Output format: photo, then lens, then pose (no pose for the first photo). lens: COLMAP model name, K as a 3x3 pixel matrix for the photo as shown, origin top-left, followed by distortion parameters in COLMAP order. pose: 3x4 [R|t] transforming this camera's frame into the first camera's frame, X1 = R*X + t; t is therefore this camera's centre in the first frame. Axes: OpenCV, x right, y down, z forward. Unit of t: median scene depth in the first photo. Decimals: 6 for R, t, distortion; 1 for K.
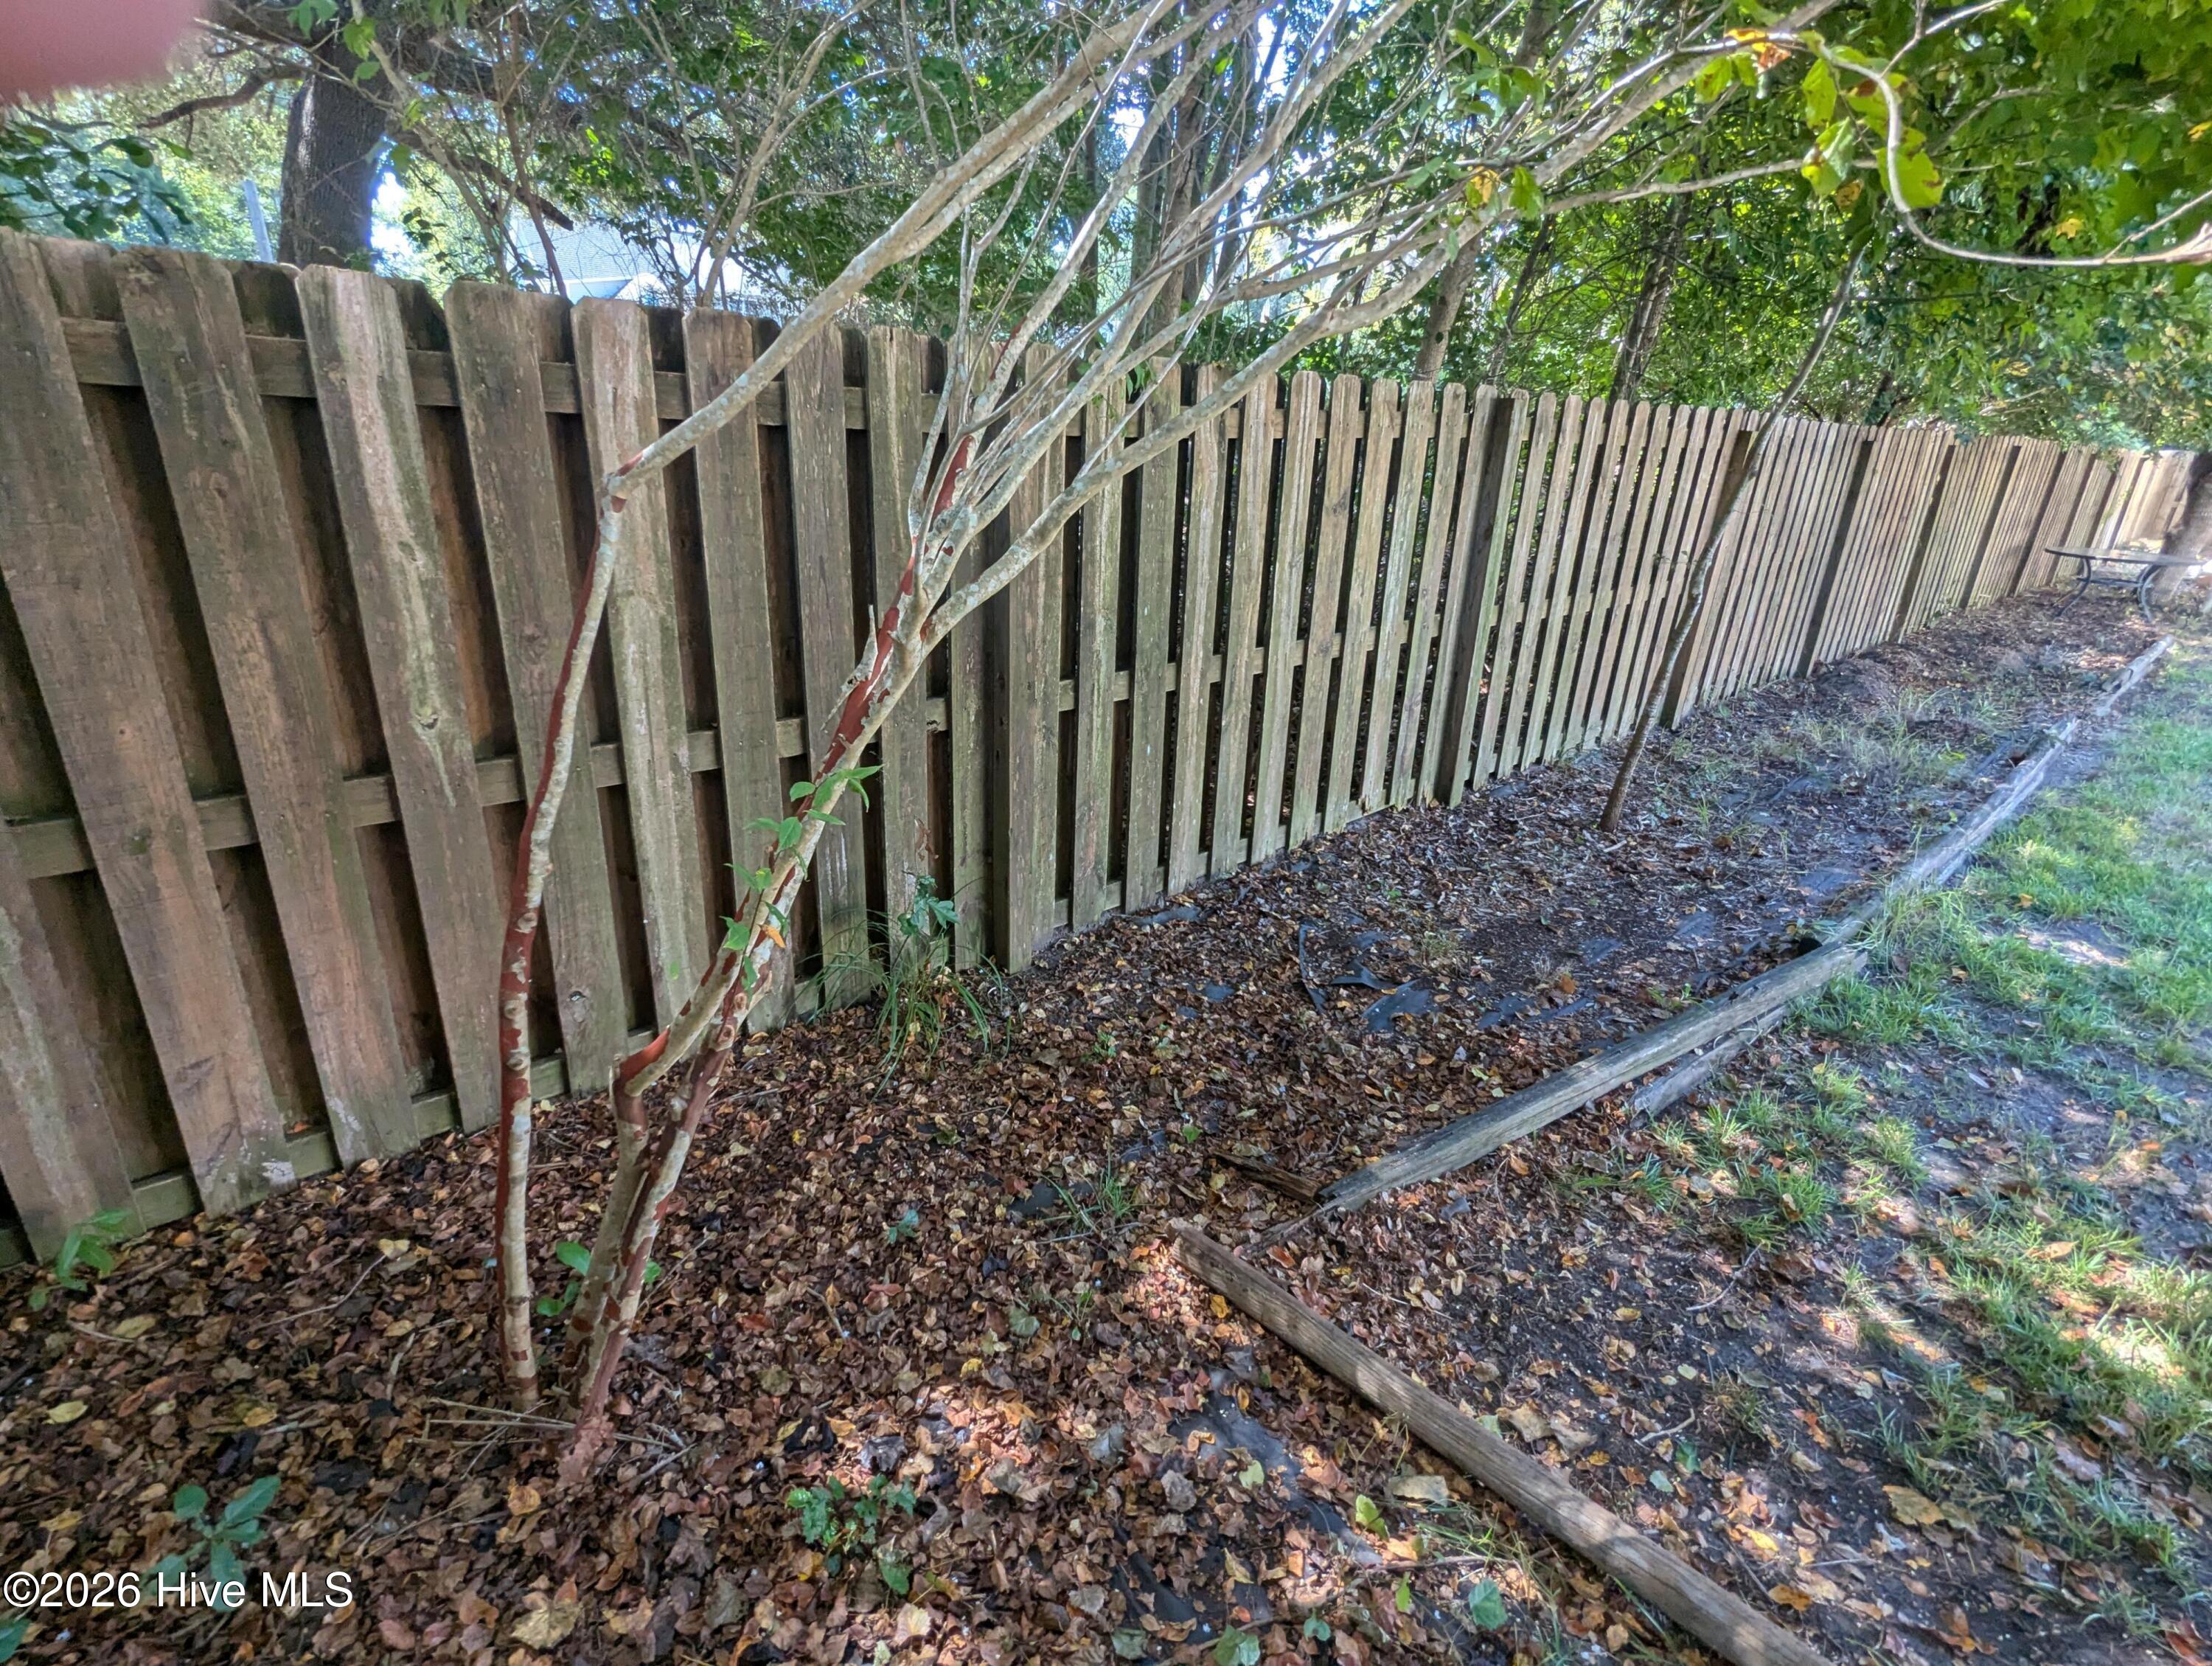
lens RADIAL K [[1034.7, 0, 1109.3], [0, 1034.7, 823.8], [0, 0, 1]] dist [-0.000999, -0.000243]
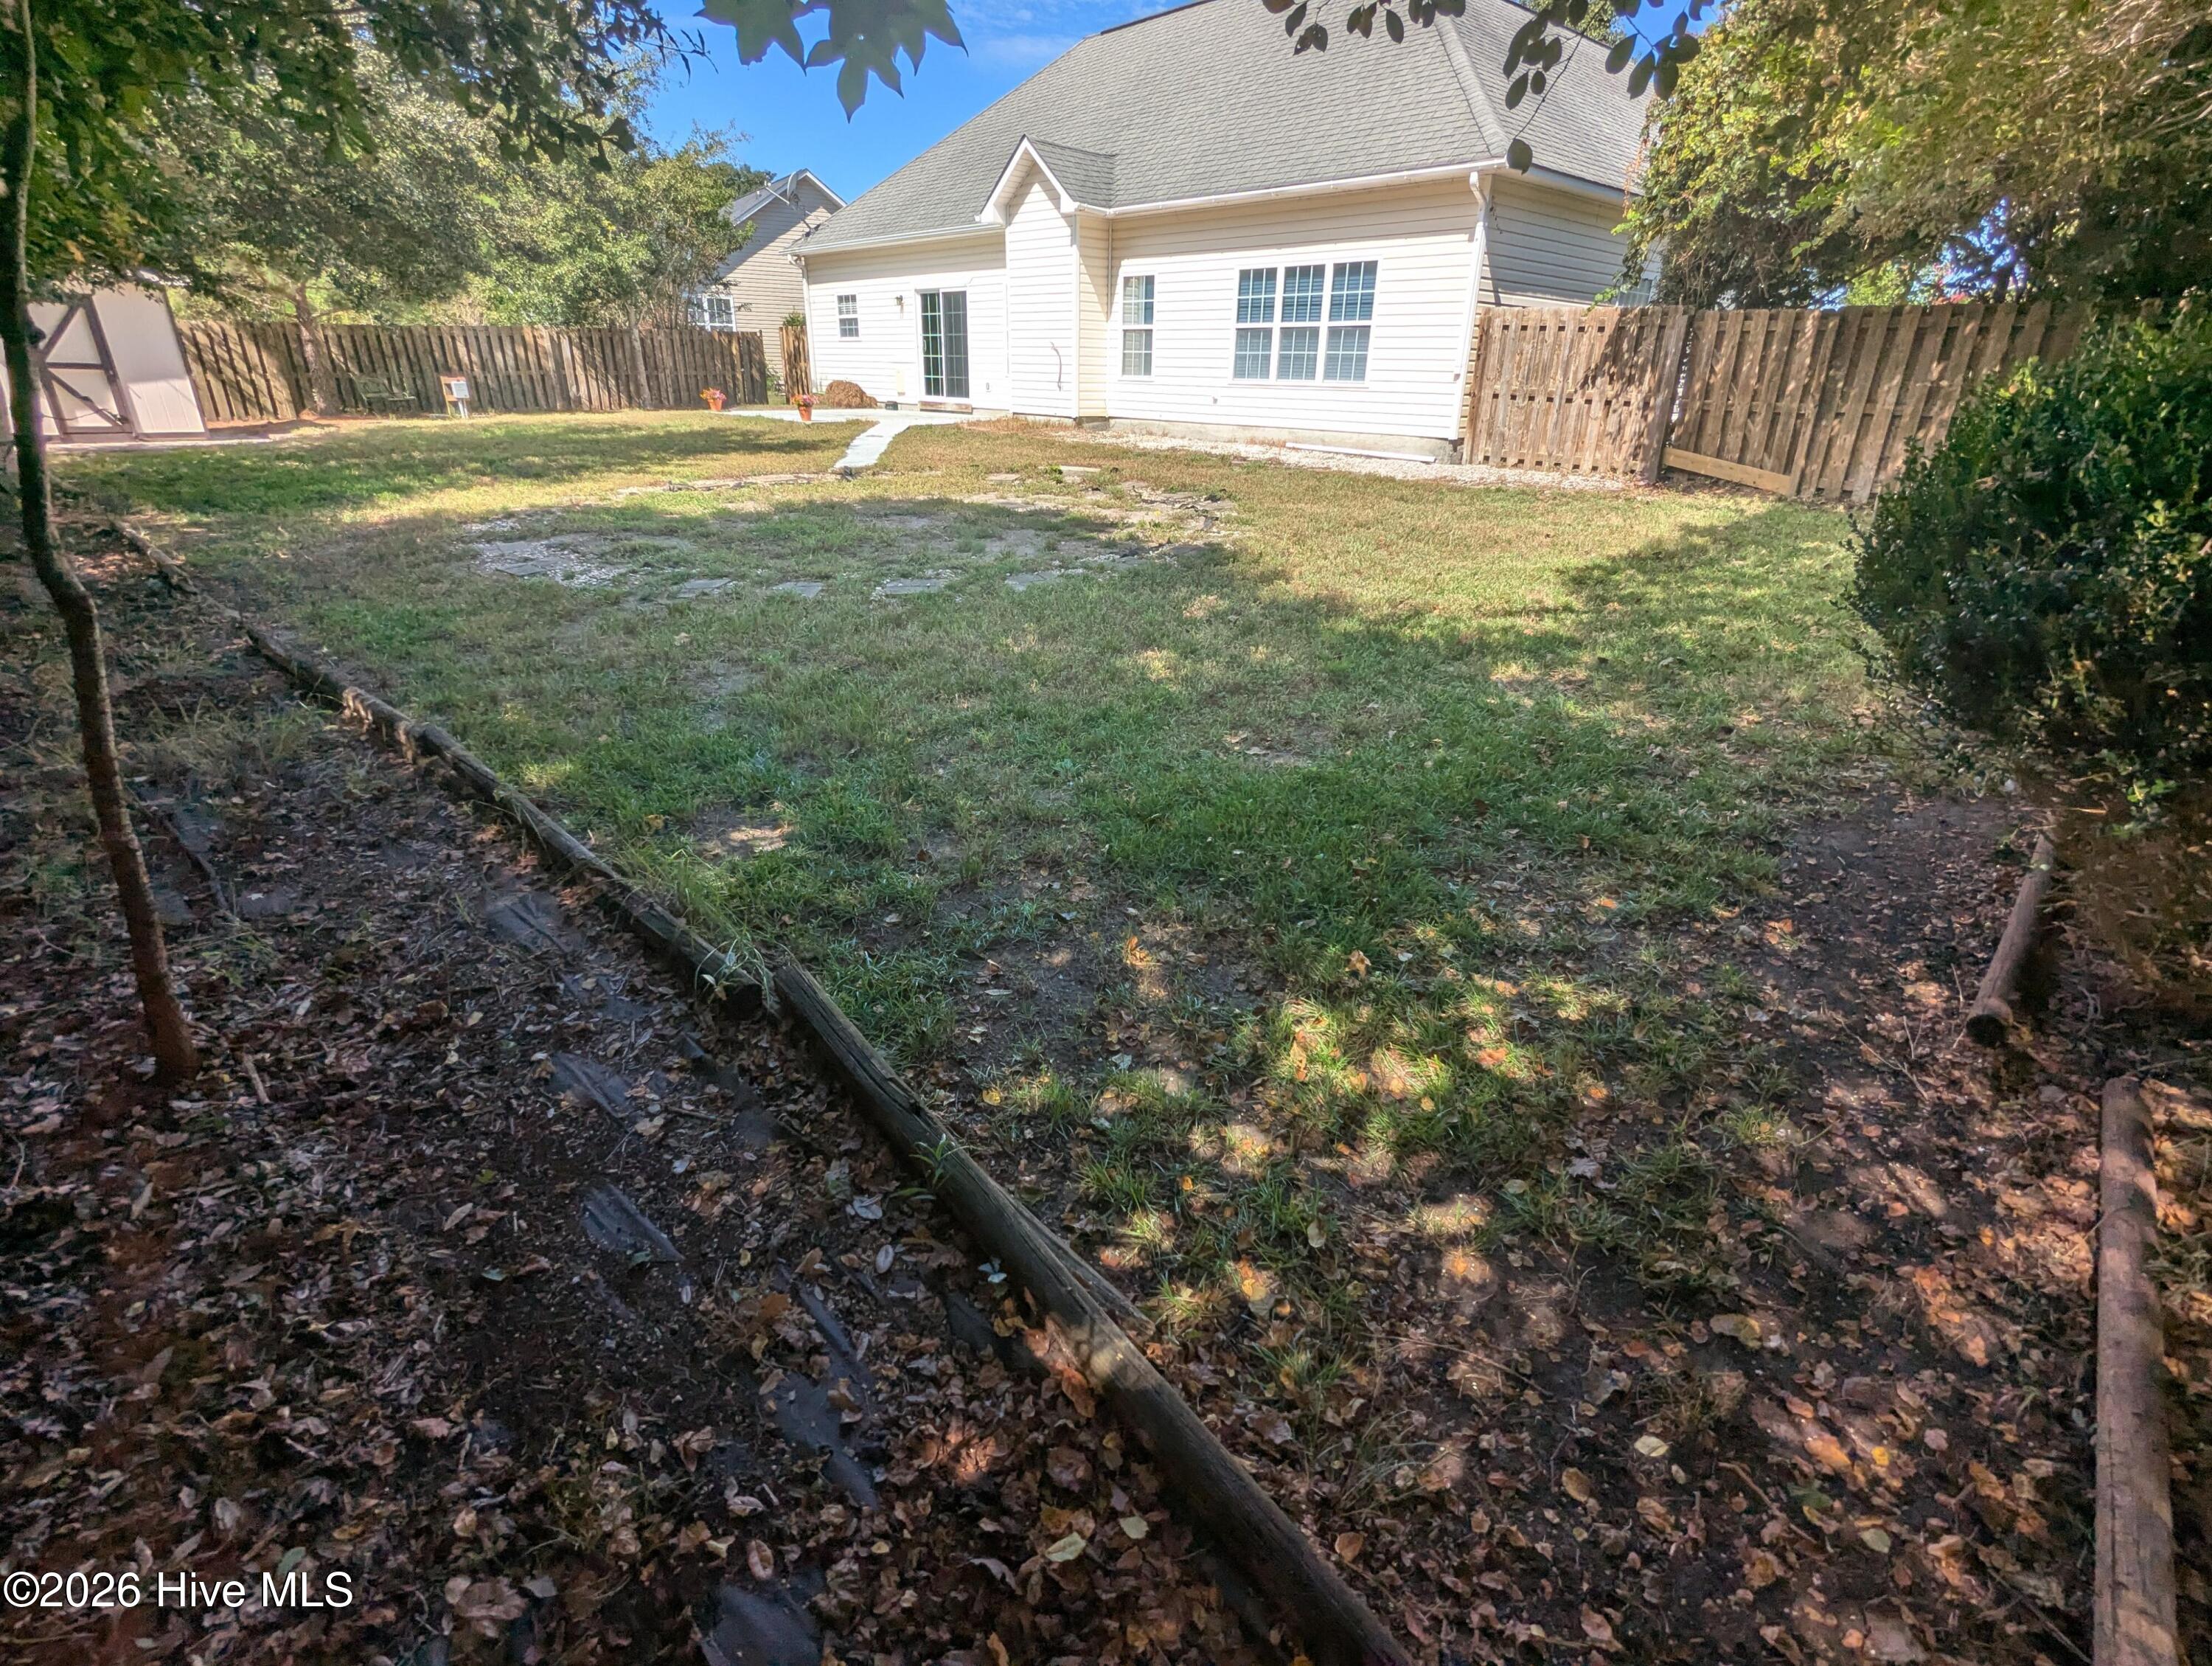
lens RADIAL K [[1034.7, 0, 1106.9], [0, 1034.7, 824.8], [0, 0, 1]] dist [-0.000999, -0.000243]
pose [[-0.089254, -0.452343, 0.887367, 0.048925], [0.349829, 0.819924, 0.453150, -0.246019], [-0.932552, 0.350872, 0.085061, 0.691497]]
